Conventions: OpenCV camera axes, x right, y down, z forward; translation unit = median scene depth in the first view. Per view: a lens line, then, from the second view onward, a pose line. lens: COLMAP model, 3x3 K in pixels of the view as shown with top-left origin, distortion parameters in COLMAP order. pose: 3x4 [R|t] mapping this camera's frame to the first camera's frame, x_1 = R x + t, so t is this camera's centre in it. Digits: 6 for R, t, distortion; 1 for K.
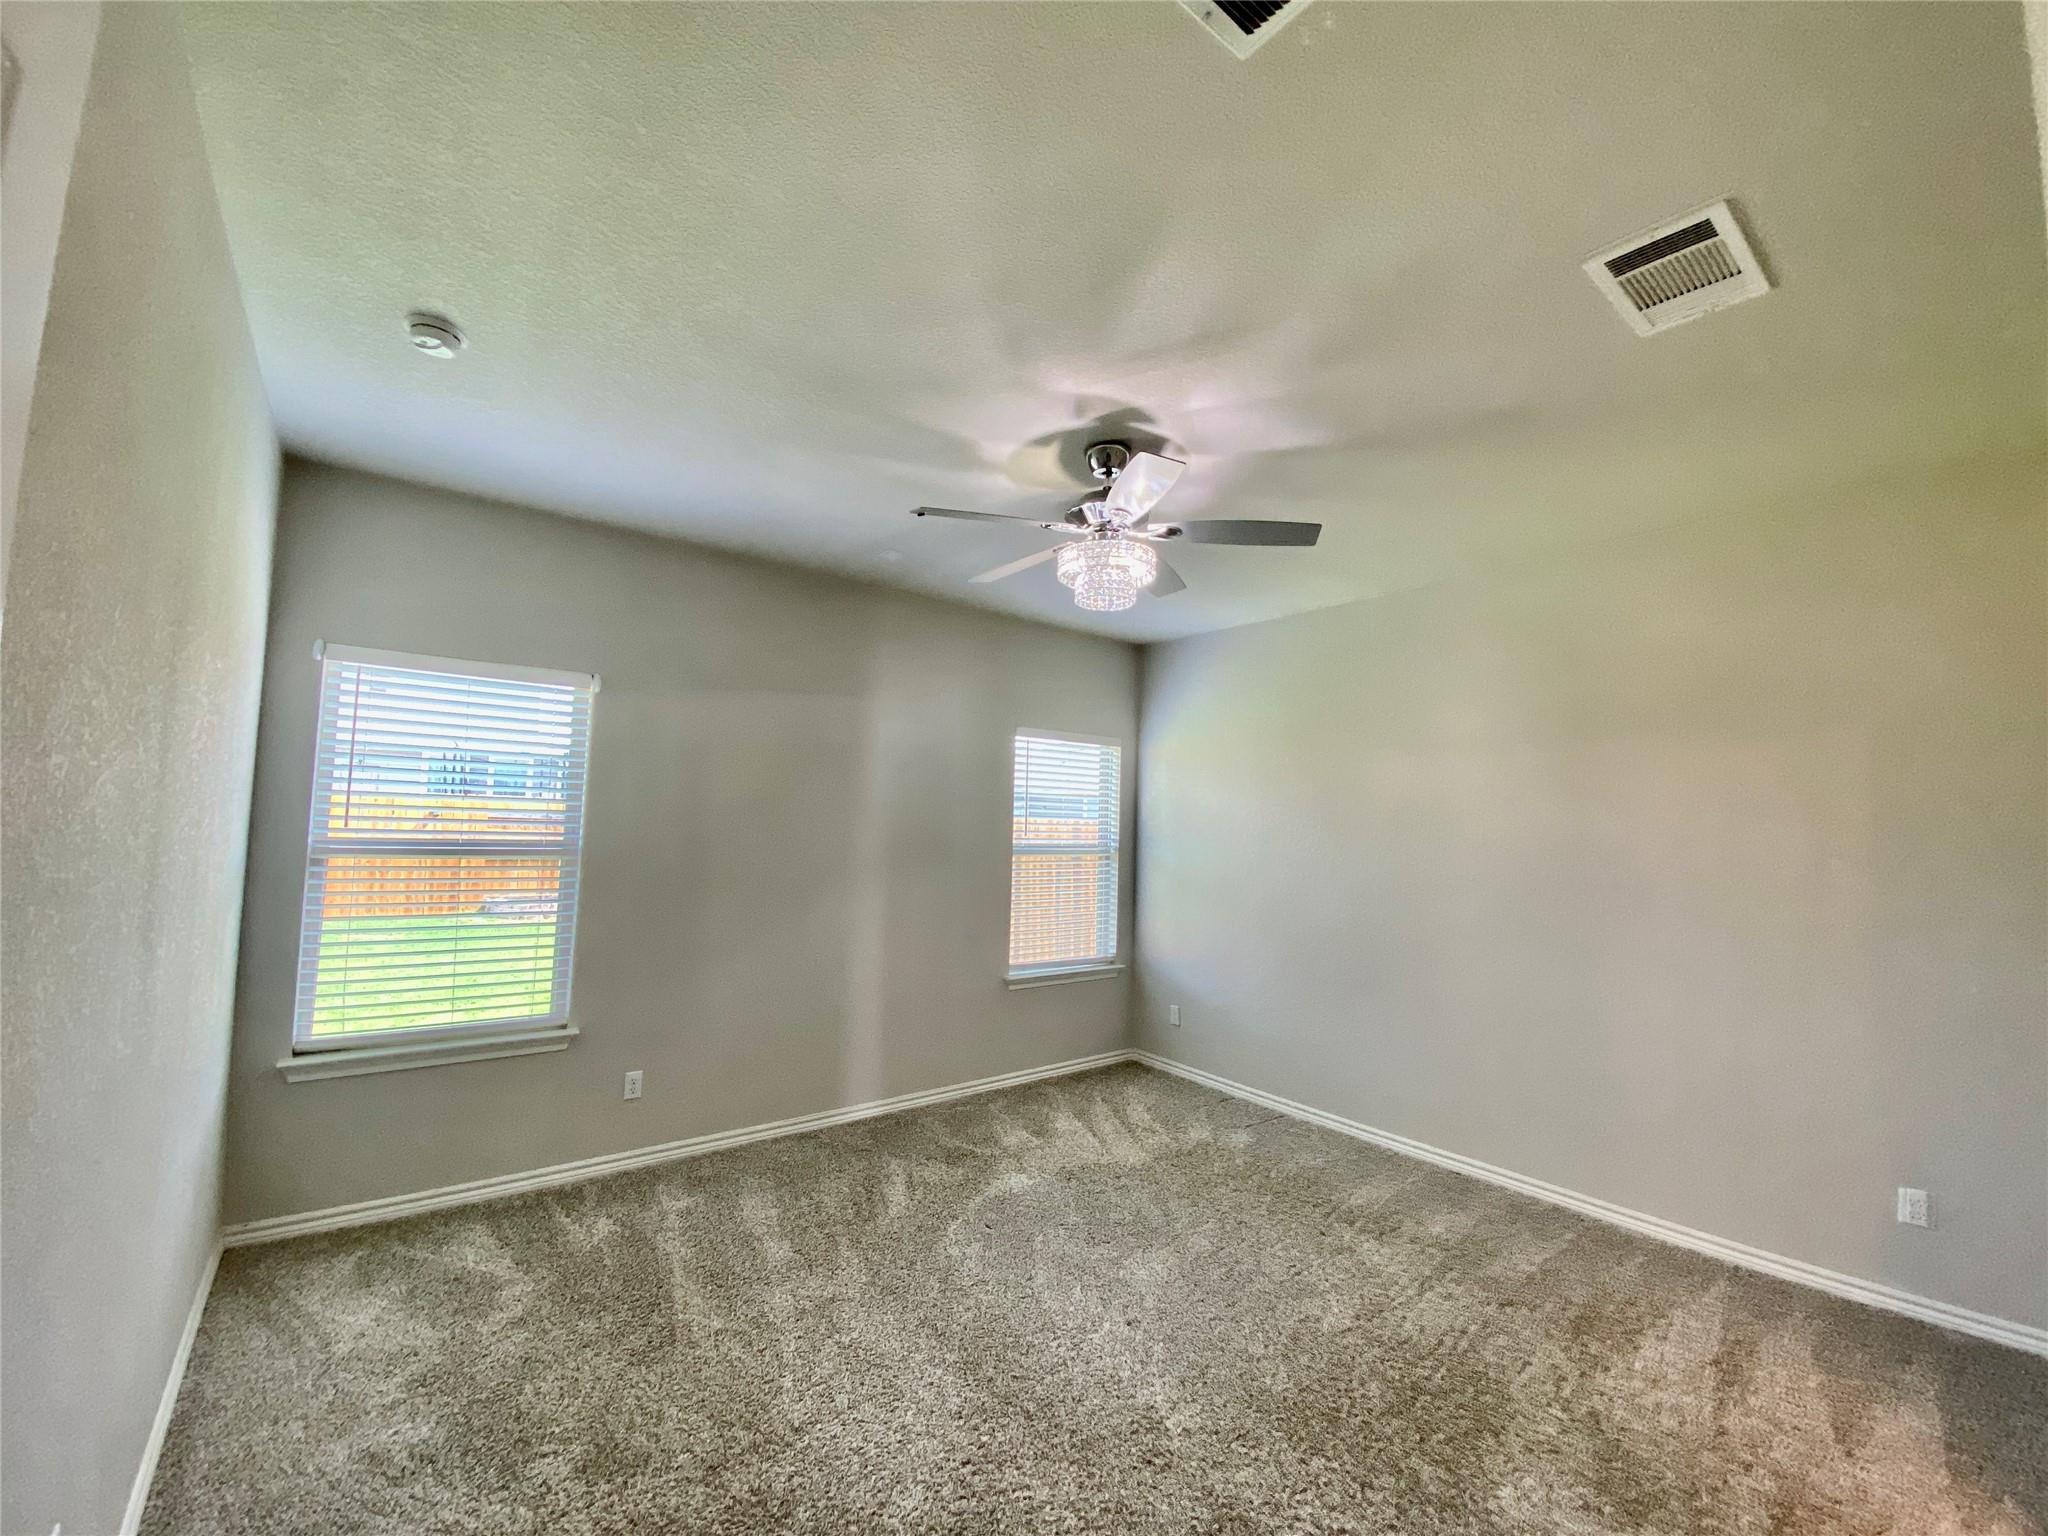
lens RADIAL K [[824.8, 0, 1011.8], [0, 824.8, 768.0], [0, 0, 1]] dist [0.029726, -0.029661]
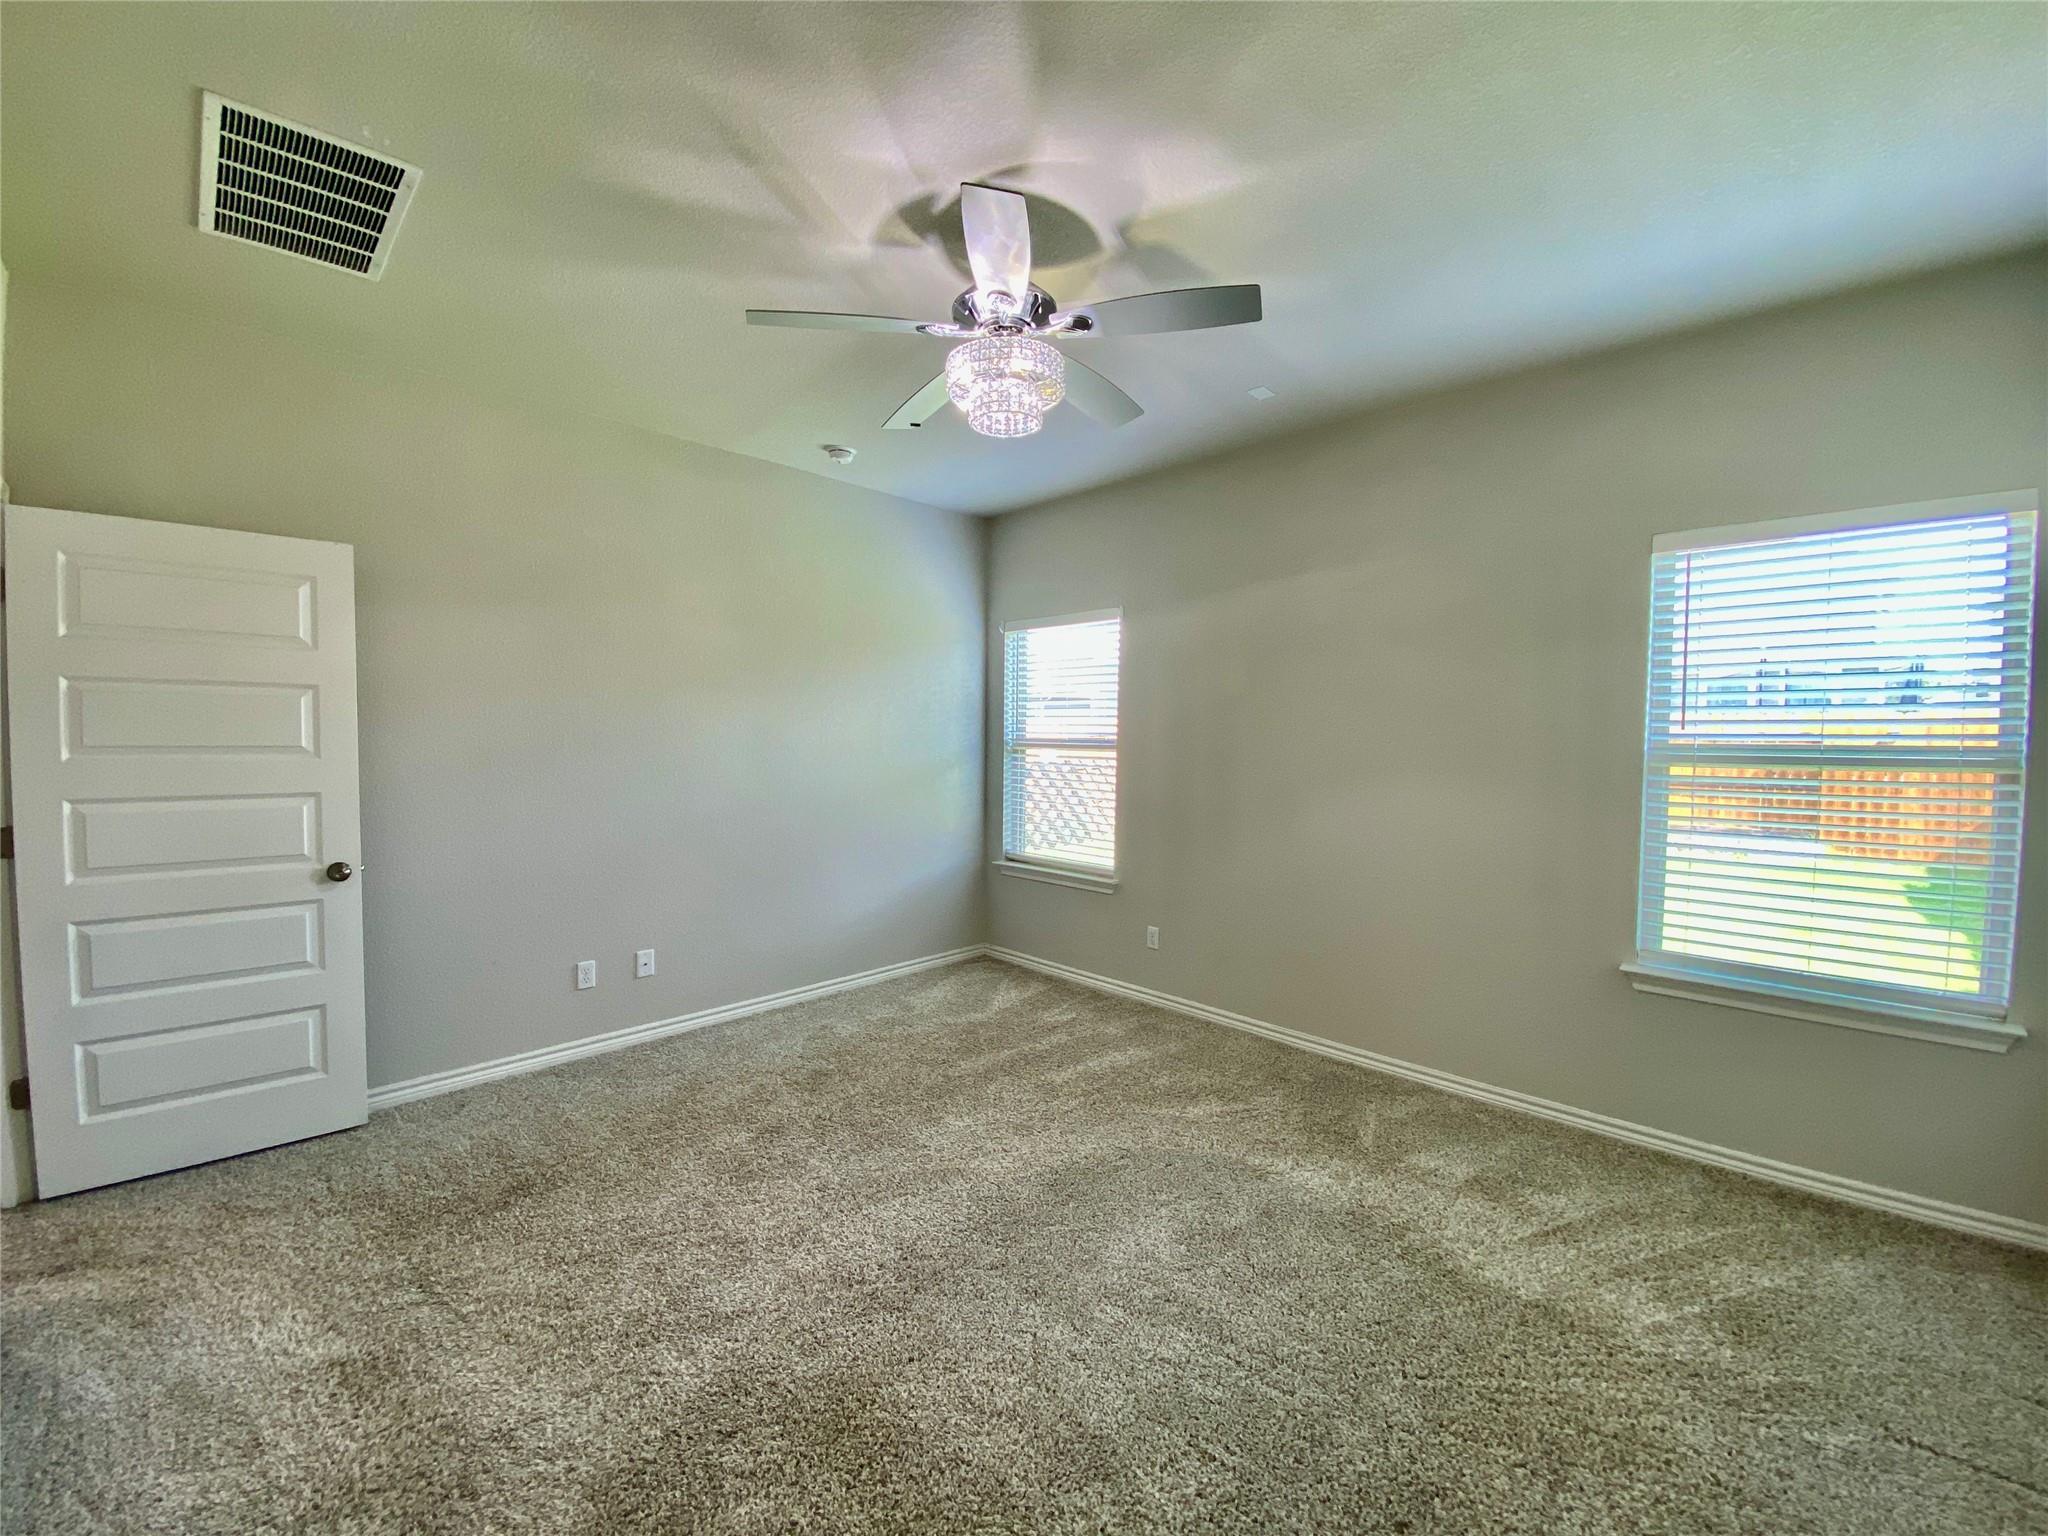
lens RADIAL K [[824.8, 0, 1011.8], [0, 824.8, 768.0], [0, 0, 1]] dist [0.029726, -0.029661]
pose [[0.125353, 0.018996, -0.991930, 0.738915], [0.068731, 0.997248, 0.027783, 0.090688], [0.989729, -0.071659, 0.123702, 0.690773]]
